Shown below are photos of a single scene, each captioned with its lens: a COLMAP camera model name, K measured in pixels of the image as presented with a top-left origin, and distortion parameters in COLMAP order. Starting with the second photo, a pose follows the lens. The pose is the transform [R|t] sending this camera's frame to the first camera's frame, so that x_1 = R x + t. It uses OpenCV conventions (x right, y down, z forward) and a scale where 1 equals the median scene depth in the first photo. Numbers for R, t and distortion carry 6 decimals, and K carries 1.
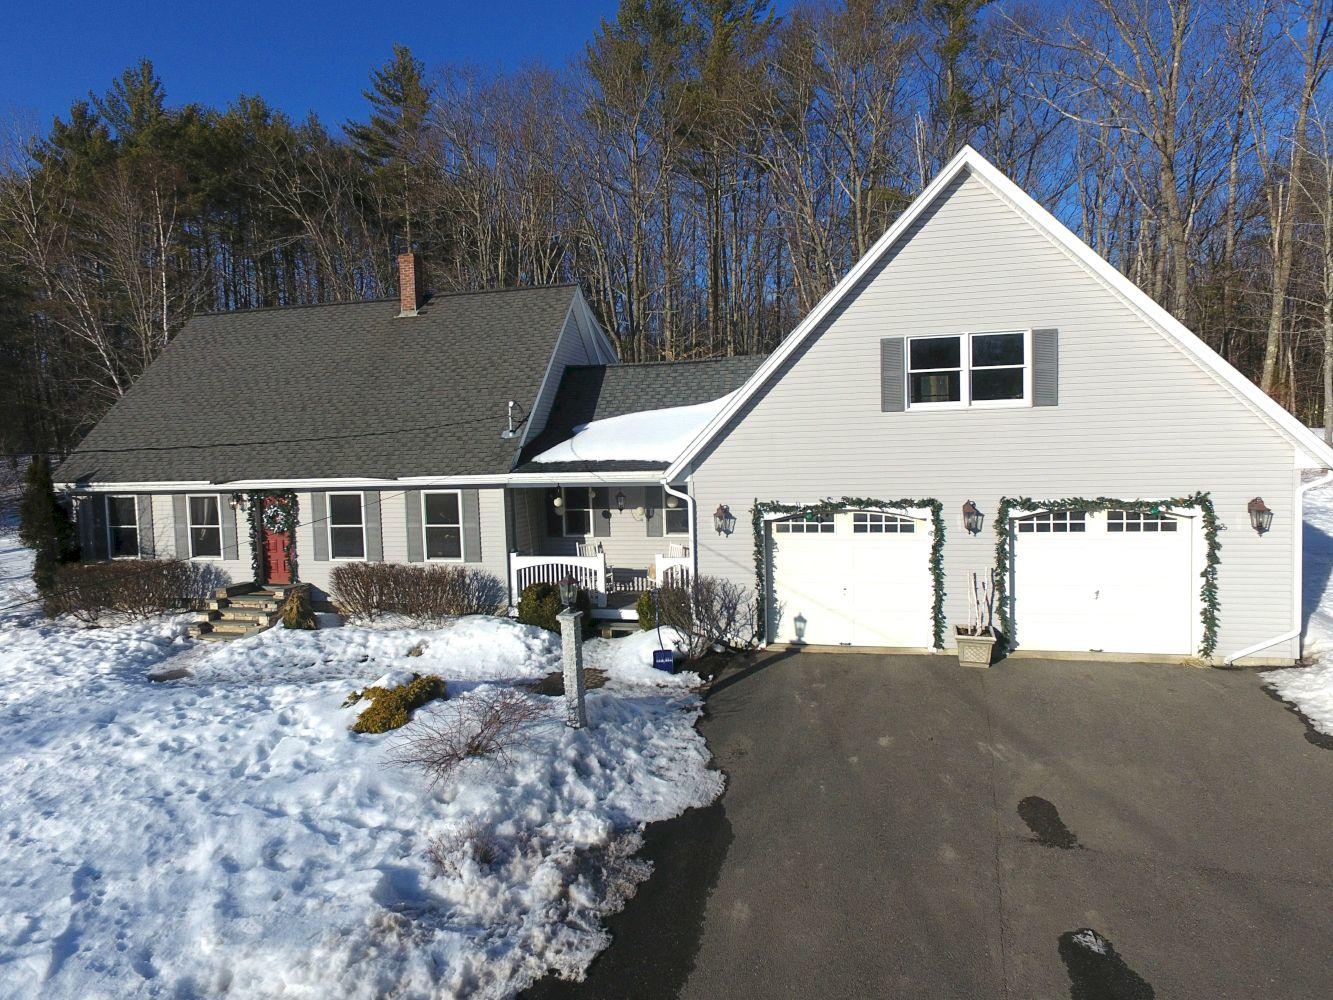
lens RADIAL K [[777.3, 0, 666.4], [0, 777.3, 494.1], [0, 0, 1]] dist [-0.004726, -0.000570]
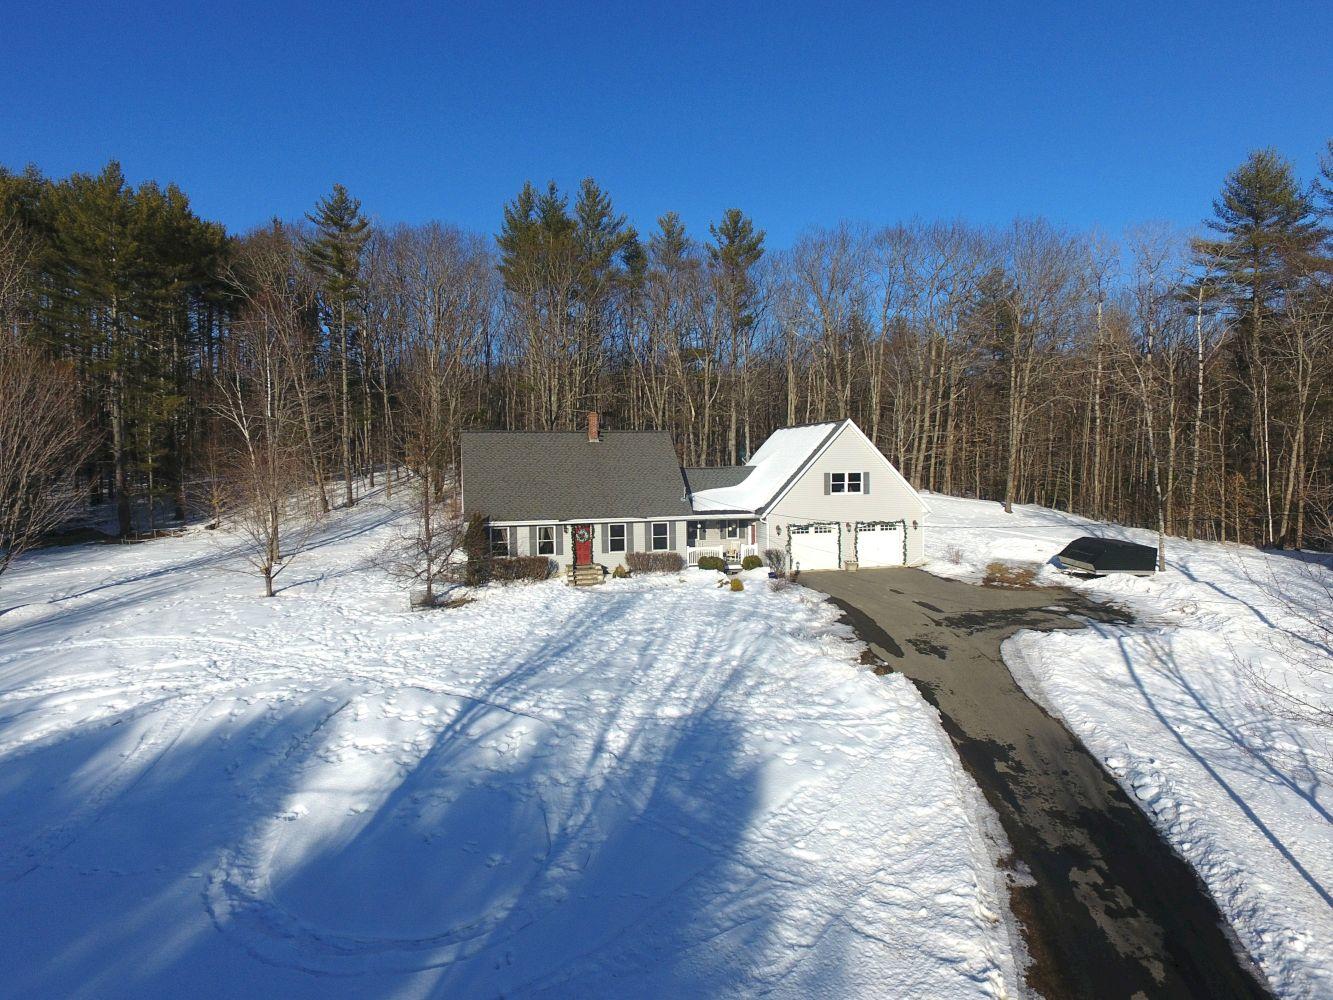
lens RADIAL K [[777.3, 0, 667.2], [0, 777.3, 502.5], [0, 0, 1]] dist [-0.004726, -0.000570]
pose [[0.877561, -0.005417, 0.479435, -1.758059], [0.017854, 0.999612, -0.021387, -0.017850], [-0.479133, 0.027329, 0.877317, -1.444363]]
